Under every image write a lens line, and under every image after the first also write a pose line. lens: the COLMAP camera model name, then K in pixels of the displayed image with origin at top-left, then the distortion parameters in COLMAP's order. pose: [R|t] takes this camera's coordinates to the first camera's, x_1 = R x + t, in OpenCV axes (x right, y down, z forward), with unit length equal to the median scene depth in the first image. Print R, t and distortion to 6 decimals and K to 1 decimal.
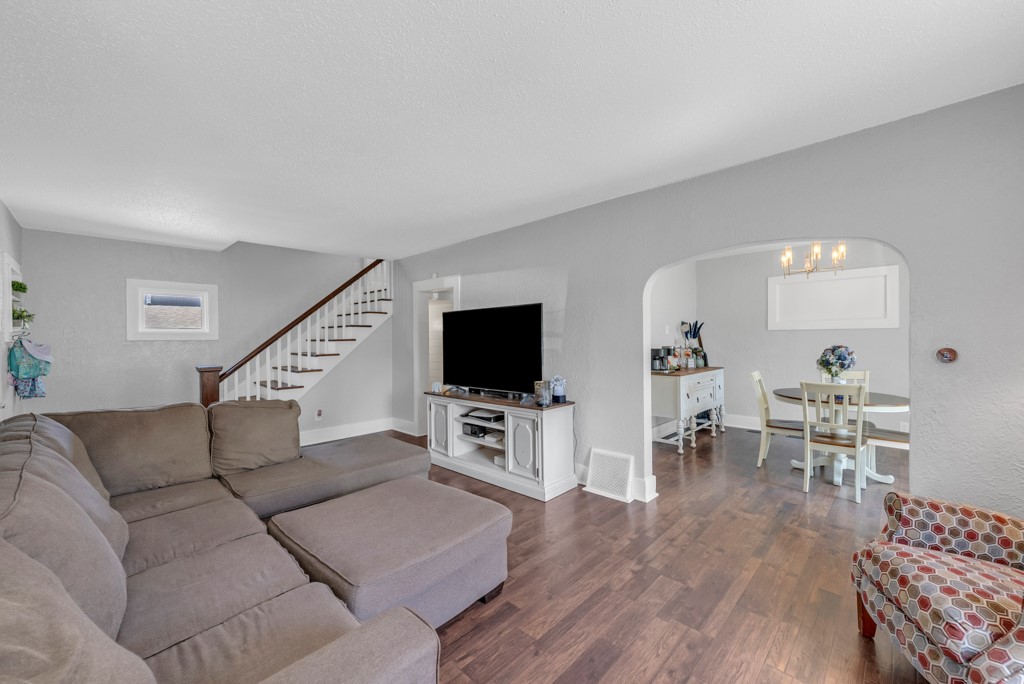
lens RADIAL K [[400.6, 0, 514.5], [0, 400.6, 337.4], [0, 0, 1]] dist [0.000434, -0.000029]
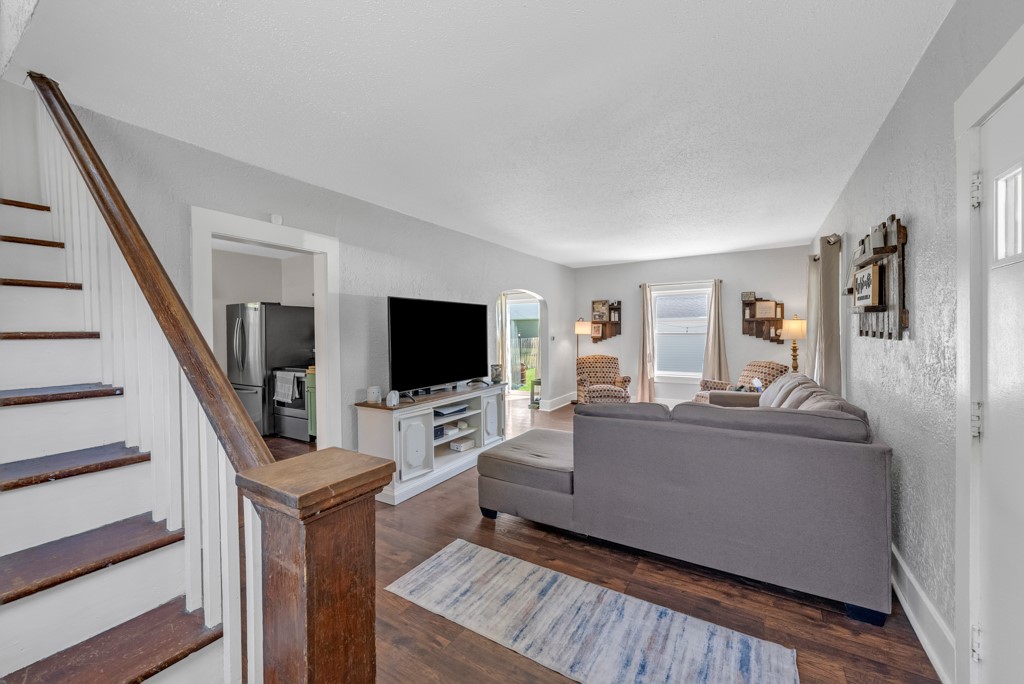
lens RADIAL K [[400.6, 0, 514.5], [0, 400.6, 337.4], [0, 0, 1]] dist [0.000434, -0.000029]
pose [[-0.219228, 0.001521, 0.975672, -0.997884], [0.010728, 0.999942, 0.000852, 0.015334], [-0.975615, 0.010654, -0.219232, 0.985774]]
